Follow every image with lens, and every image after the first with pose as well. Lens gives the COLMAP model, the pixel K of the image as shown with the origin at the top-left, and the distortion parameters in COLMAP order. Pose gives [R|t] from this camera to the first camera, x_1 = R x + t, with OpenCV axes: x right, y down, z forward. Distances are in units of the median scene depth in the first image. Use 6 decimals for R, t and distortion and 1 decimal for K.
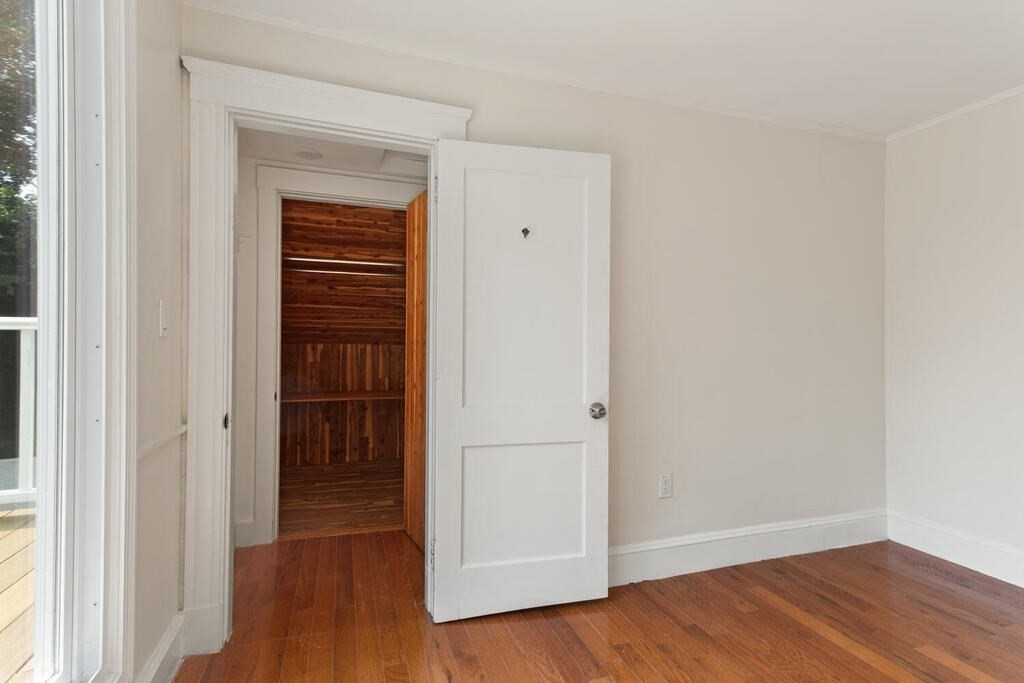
lens RADIAL K [[491.3, 0, 512.0], [0, 491.3, 341.5], [0, 0, 1]] dist [0.028796, 0.000253]
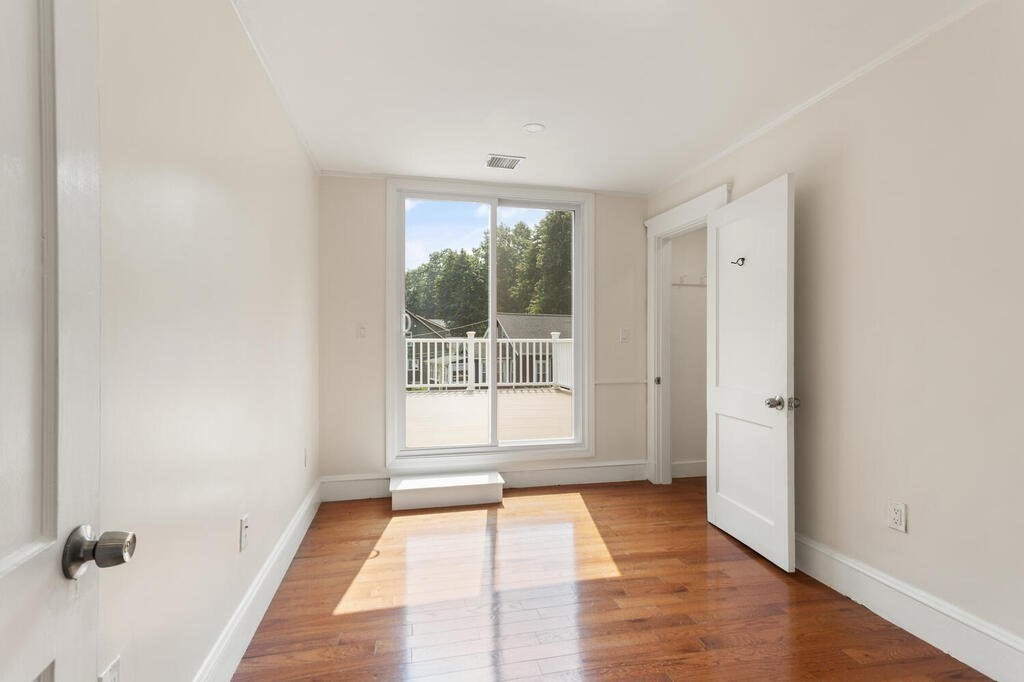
lens RADIAL K [[491.3, 0, 512.0], [0, 491.3, 341.0], [0, 0, 1]] dist [0.028796, 0.000253]
pose [[-0.107853, -0.008849, -0.994127, 1.390414], [0.003741, 0.999950, -0.009307, 0.006132], [0.994160, -0.004723, -0.107814, 0.515347]]
